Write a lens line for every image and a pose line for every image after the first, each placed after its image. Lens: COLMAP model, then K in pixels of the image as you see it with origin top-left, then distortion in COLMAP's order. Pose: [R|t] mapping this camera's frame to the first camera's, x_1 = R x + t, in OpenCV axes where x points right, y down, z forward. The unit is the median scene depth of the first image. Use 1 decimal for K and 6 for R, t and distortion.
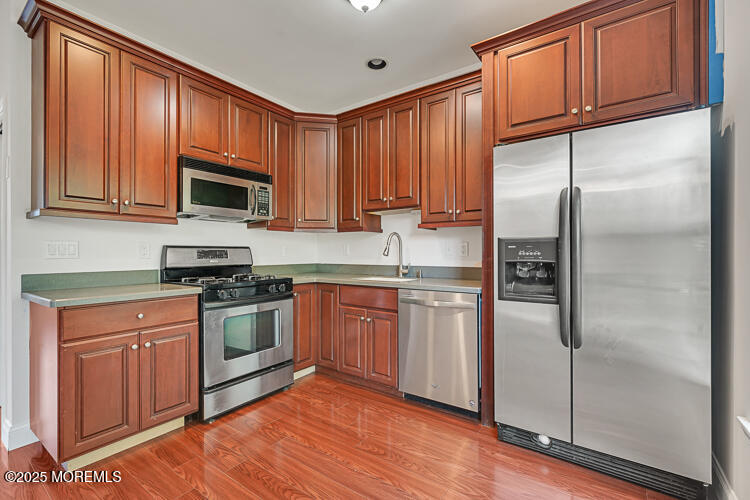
lens RADIAL K [[332.1, 0, 375.0], [0, 332.1, 250.0], [0, 0, 1]] dist [0.001434, -0.000045]
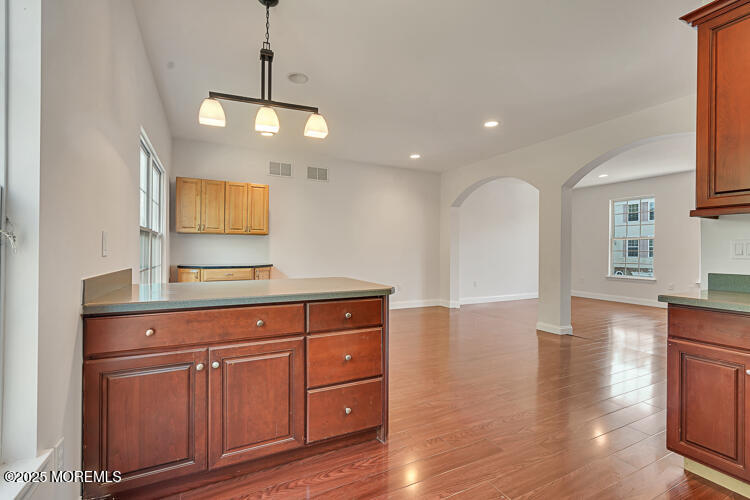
lens RADIAL K [[332.1, 0, 375.0], [0, 332.1, 250.0], [0, 0, 1]] dist [0.001434, -0.000045]
pose [[-0.461335, -0.003186, -0.887220, 0.380659], [-0.001464, 0.999995, -0.002830, 0.006192], [0.887225, -0.000006, -0.461337, 0.576094]]
